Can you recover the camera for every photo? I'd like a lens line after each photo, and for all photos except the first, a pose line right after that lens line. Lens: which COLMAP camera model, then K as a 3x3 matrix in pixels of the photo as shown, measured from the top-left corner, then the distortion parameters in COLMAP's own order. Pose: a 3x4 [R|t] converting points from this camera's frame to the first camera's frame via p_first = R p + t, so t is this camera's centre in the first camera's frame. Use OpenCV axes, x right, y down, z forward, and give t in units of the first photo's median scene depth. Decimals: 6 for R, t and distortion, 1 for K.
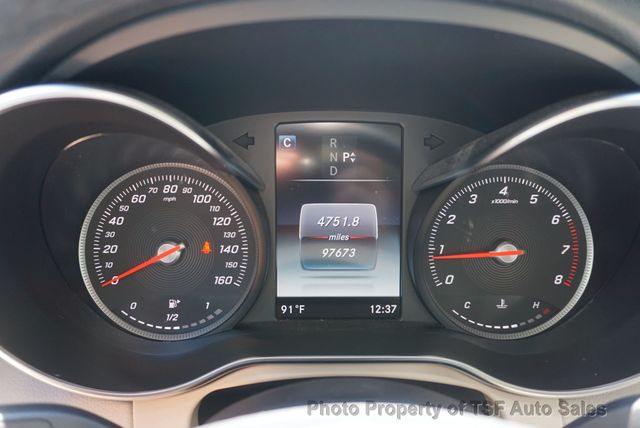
lens RADIAL K [[575.5, 0, 319.7], [0, 575.5, 215.4], [0, 0, 1]] dist [-0.017615, -0.009829]
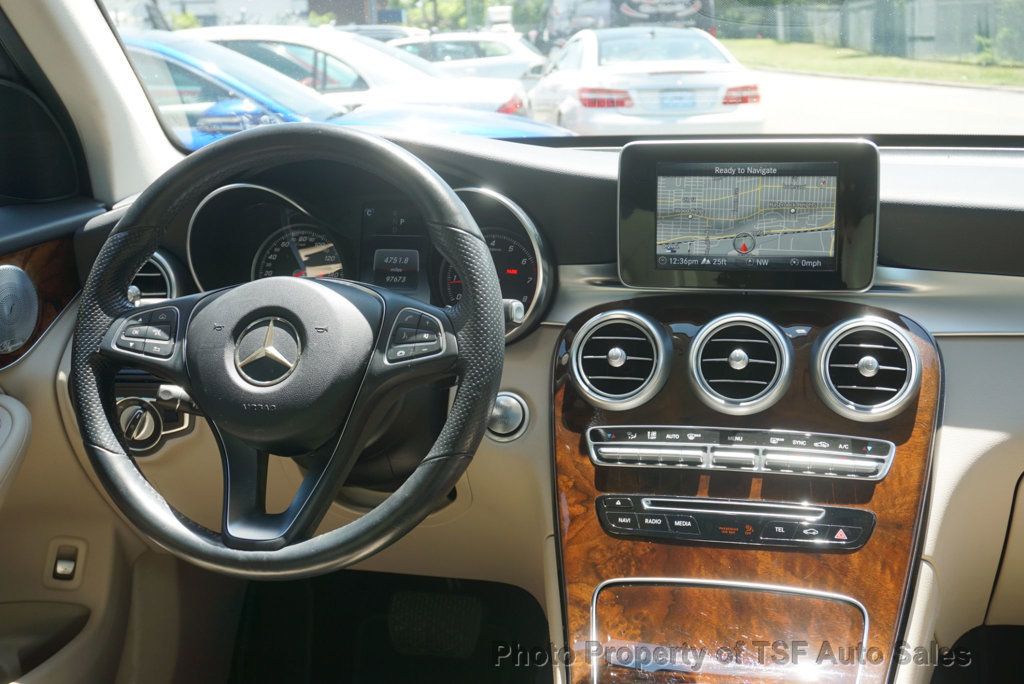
lens RADIAL K [[1300.8, 0, 511.8], [0, 1300.8, 340.8], [0, 0, 1]] dist [0.002084, 0.000000]
pose [[0.965500, 0.034194, -0.258147, 1.334628], [-0.050776, 0.997034, -0.057842, 0.443225], [0.255403, 0.068954, 0.964373, -2.522276]]
